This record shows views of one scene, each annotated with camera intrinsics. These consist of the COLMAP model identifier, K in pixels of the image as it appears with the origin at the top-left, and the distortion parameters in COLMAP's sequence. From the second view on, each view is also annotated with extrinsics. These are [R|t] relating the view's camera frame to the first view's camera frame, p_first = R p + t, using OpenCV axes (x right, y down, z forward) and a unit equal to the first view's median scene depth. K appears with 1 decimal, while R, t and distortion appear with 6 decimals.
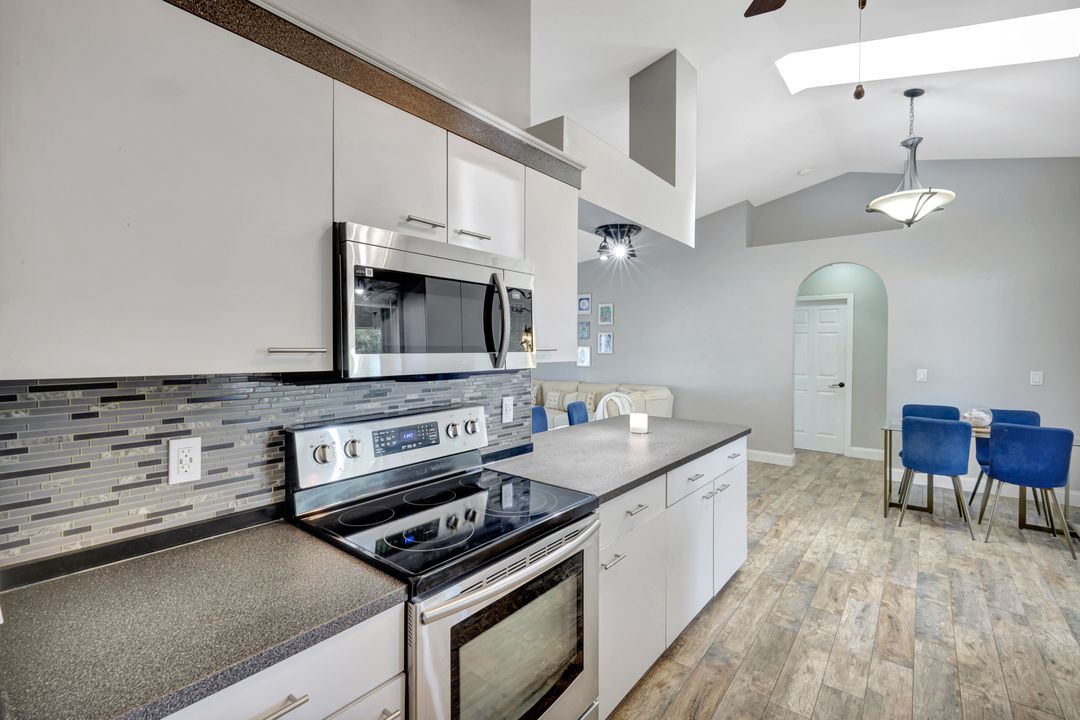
lens RADIAL K [[478.6, 0, 538.6], [0, 478.6, 352.9], [0, 0, 1]] dist [0.000930, 0.000079]
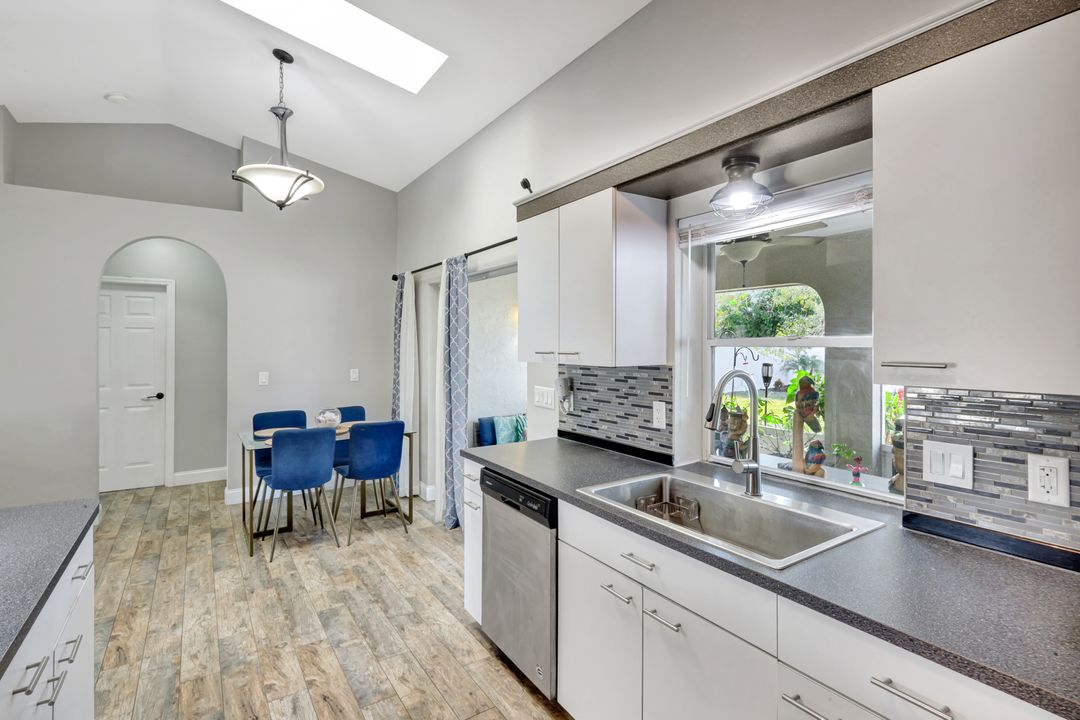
lens RADIAL K [[523.2, 0, 540.1], [0, 523.2, 343.8], [0, 0, 1]] dist [-0.000151, 0.000358]
pose [[0.299640, -0.004189, 0.954043, 0.017709], [0.013621, 0.999907, 0.000112, -0.017320], [-0.953955, 0.012961, 0.299670, 0.288022]]
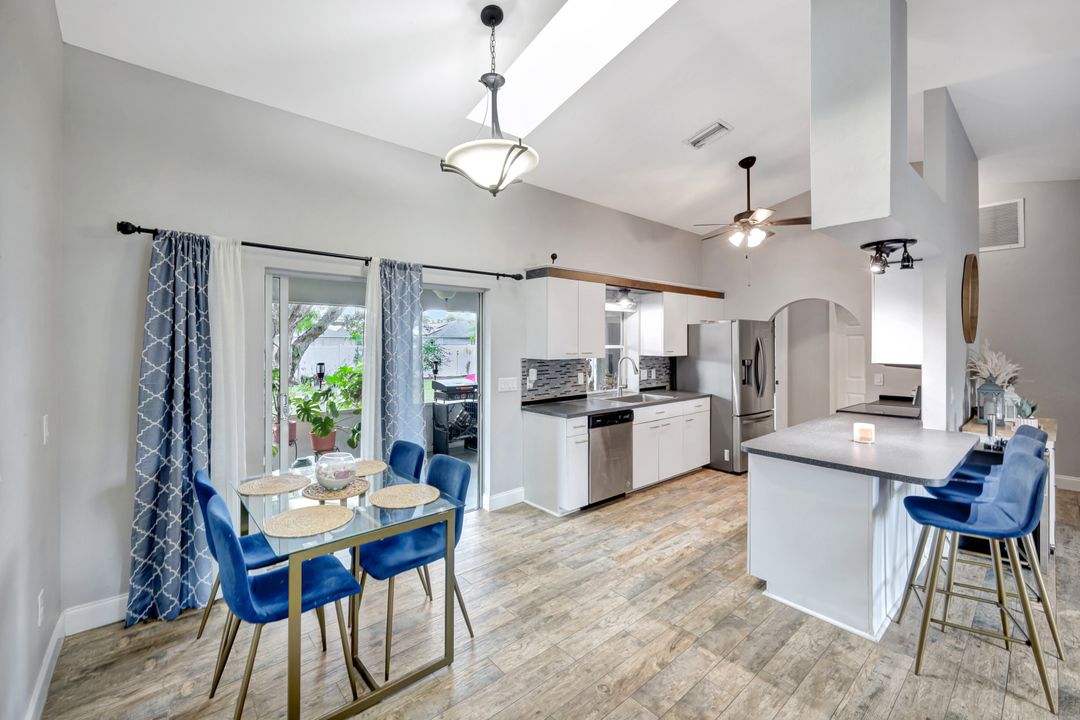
lens RADIAL K [[448.5, 0, 542.9], [0, 448.5, 342.1], [0, 0, 1]] dist [0.001045, 0.000092]
pose [[-0.985657, -0.000544, 0.168757, 0.603501], [0.001607, 0.999919, 0.012612, -0.050879], [-0.168751, 0.012702, -0.985577, 1.719209]]
